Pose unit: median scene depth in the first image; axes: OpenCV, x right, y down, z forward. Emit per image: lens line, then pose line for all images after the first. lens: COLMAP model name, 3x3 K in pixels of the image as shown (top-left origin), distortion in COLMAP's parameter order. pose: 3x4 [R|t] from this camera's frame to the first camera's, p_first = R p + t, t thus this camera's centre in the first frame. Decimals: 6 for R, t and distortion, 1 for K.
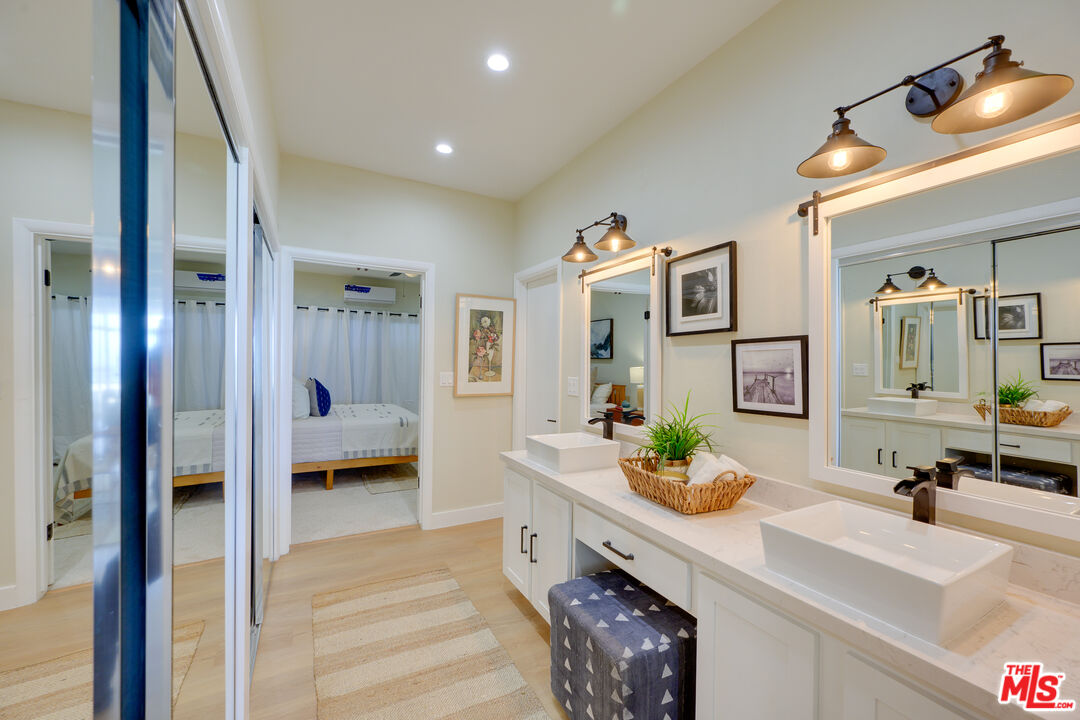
lens RADIAL K [[426.9, 0, 542.1], [0, 426.9, 355.3], [0, 0, 1]] dist [0.000728, 0.000160]
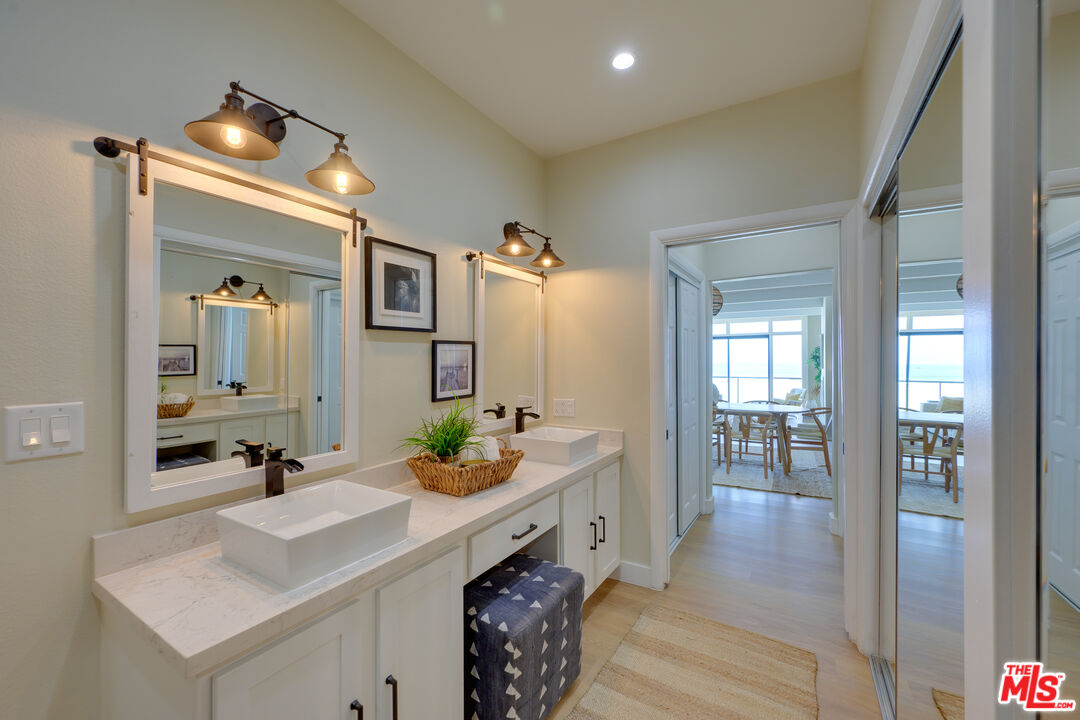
lens RADIAL K [[426.9, 0, 541.1], [0, 426.9, 360.1], [0, 0, 1]] dist [0.000728, 0.000160]
pose [[-0.496162, 0.004088, 0.868220, -0.690269], [-0.002613, 0.999977, -0.006201, 0.024602], [-0.868226, -0.005345, -0.496140, 1.316607]]
